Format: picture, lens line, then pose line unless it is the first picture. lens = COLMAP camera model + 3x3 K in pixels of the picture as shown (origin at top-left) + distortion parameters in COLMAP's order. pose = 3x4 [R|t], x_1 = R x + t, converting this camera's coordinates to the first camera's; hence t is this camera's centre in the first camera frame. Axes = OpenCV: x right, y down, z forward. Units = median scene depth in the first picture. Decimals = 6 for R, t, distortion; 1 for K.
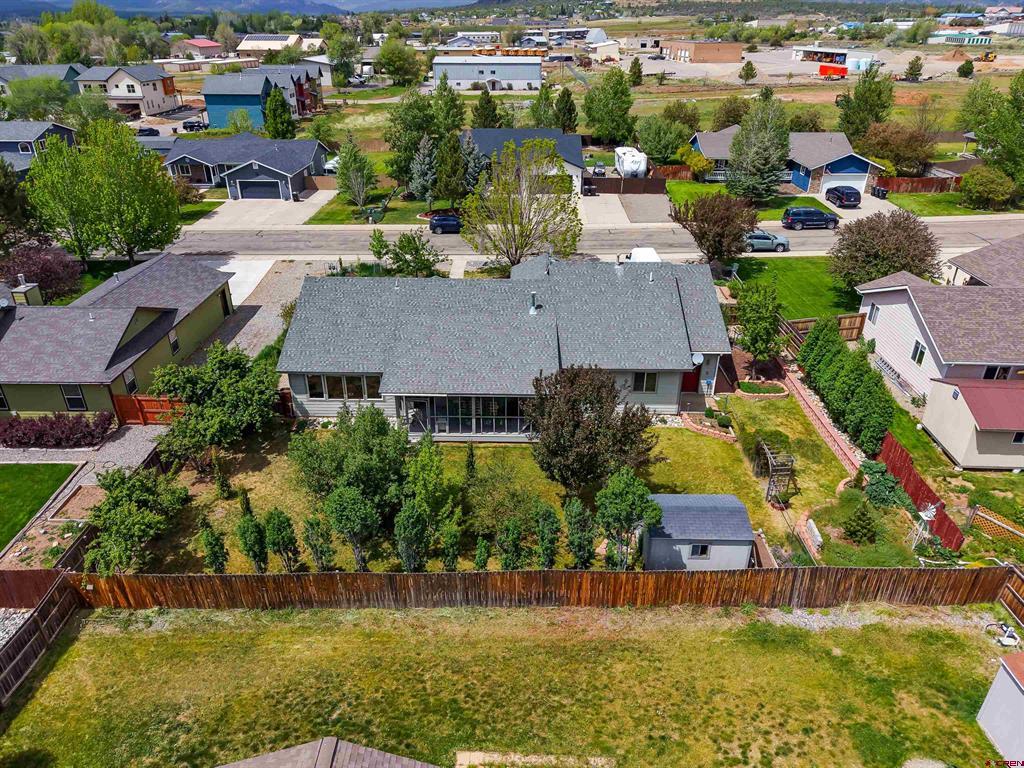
lens RADIAL K [[689.1, 0, 510.9], [0, 689.1, 381.2], [0, 0, 1]] dist [0.014585, -0.014926]
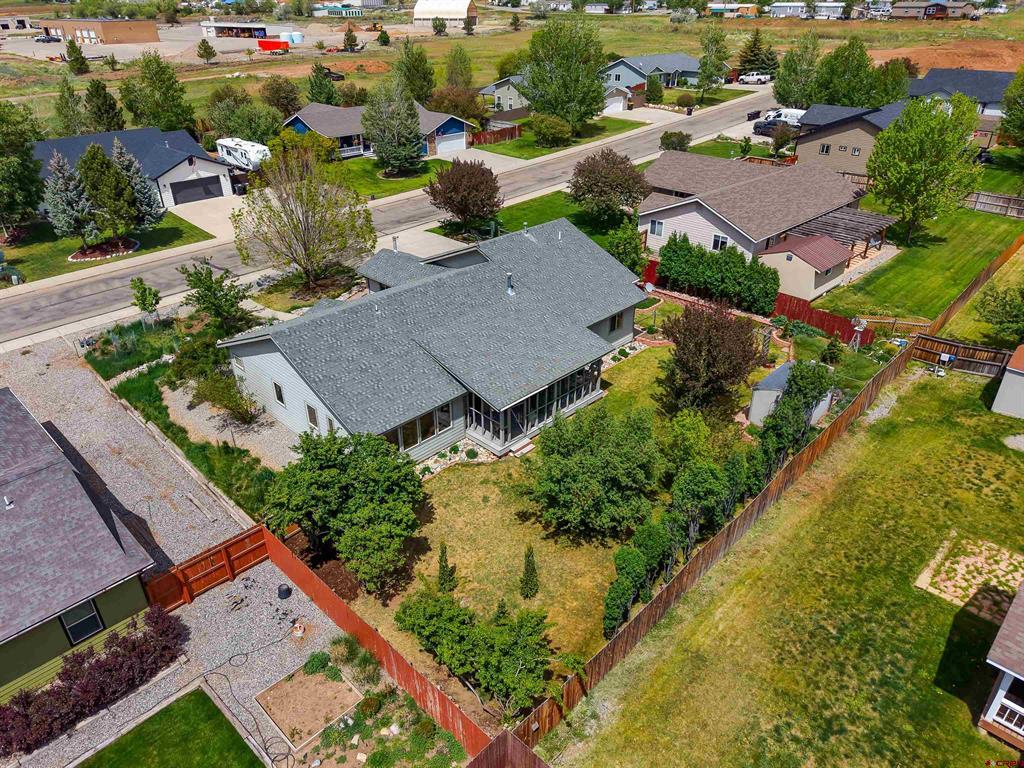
lens RADIAL K [[689.1, 0, 515.8], [0, 689.1, 384.0], [0, 0, 1]] dist [0.014585, -0.014926]
pose [[0.683542, -0.358393, 0.635865, -0.307603], [0.337748, 0.927582, 0.159742, -0.063533], [-0.647068, 0.105572, 0.755088, 0.113996]]
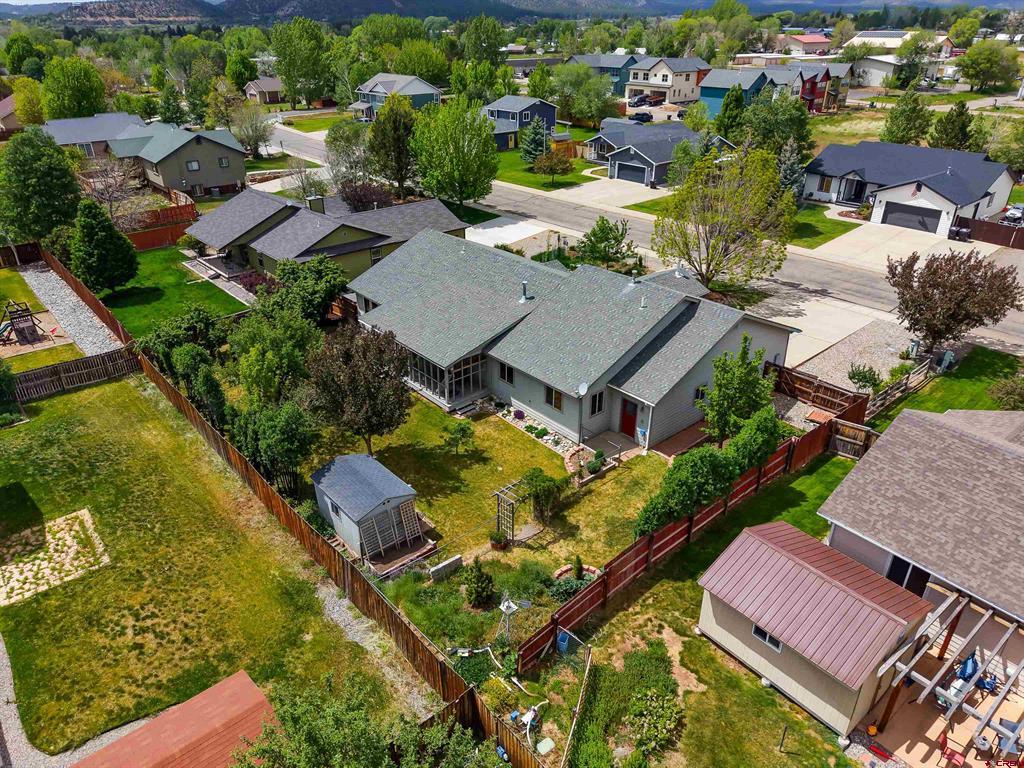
lens RADIAL K [[689.1, 0, 509.7], [0, 689.1, 384.7], [0, 0, 1]] dist [0.014585, -0.014926]
pose [[0.666788, 0.345629, -0.660253, 0.349432], [-0.339483, 0.929561, 0.143764, -0.059007], [0.663434, 0.128284, 0.737155, 0.112842]]
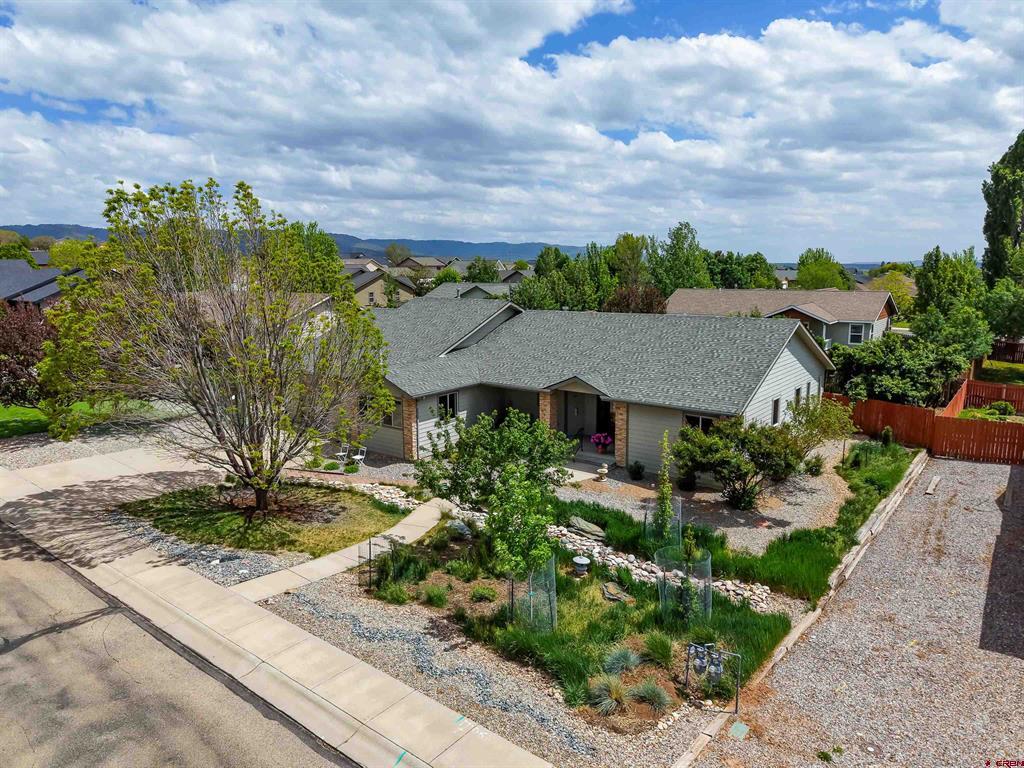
lens RADIAL K [[689.1, 0, 511.8], [0, 689.1, 383.7], [0, 0, 1]] dist [0.014585, -0.014926]
pose [[-0.795295, -0.099244, 0.598045, -0.241189], [0.288208, 0.805994, 0.517019, -0.270209], [-0.533331, 0.583544, -0.612400, 0.804999]]
